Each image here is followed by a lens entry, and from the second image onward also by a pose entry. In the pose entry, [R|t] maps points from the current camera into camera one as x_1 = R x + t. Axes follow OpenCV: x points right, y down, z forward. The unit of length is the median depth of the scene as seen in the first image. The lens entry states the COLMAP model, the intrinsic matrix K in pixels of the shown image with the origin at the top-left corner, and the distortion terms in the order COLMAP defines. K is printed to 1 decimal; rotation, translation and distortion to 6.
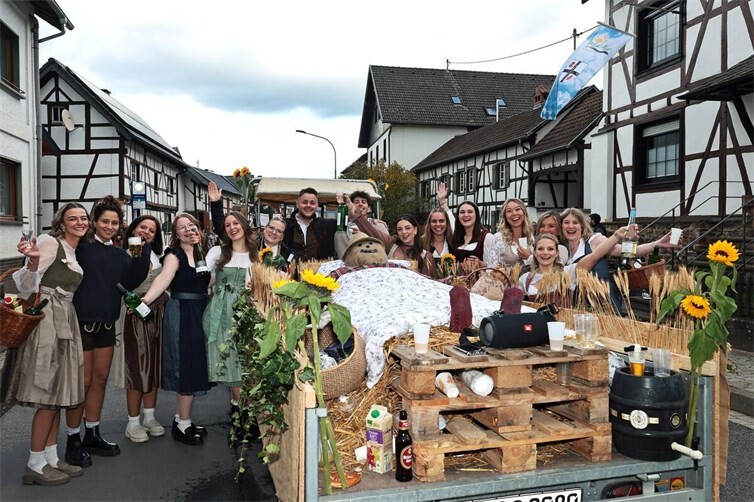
lens RADIAL K [[635.7, 0, 377.0], [0, 635.7, 251.0], [0, 0, 1]] dist [0.004880, 0.002981]
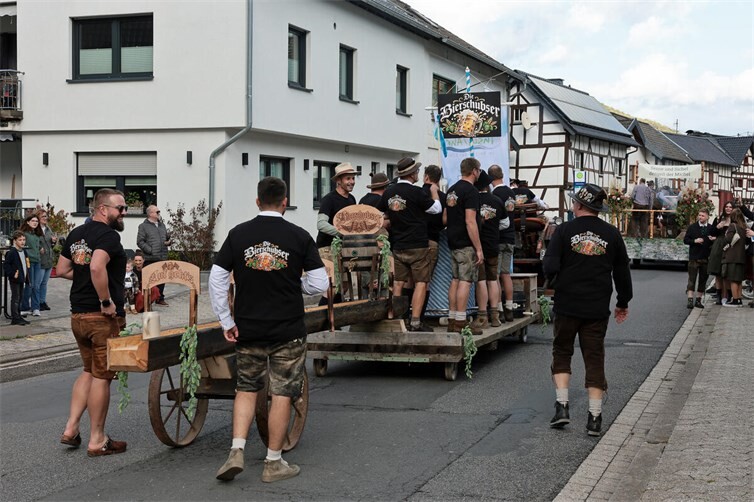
lens RADIAL K [[1301.4, 0, 377.0], [0, 1301.4, 251.0], [0, 0, 1]] dist [0.054817, -0.011699]
pose [[0.844186, 0.032948, -0.535037, 0.586583], [-0.030754, 0.999442, 0.013022, 0.016668], [0.535168, 0.005462, 0.844728, -1.196012]]
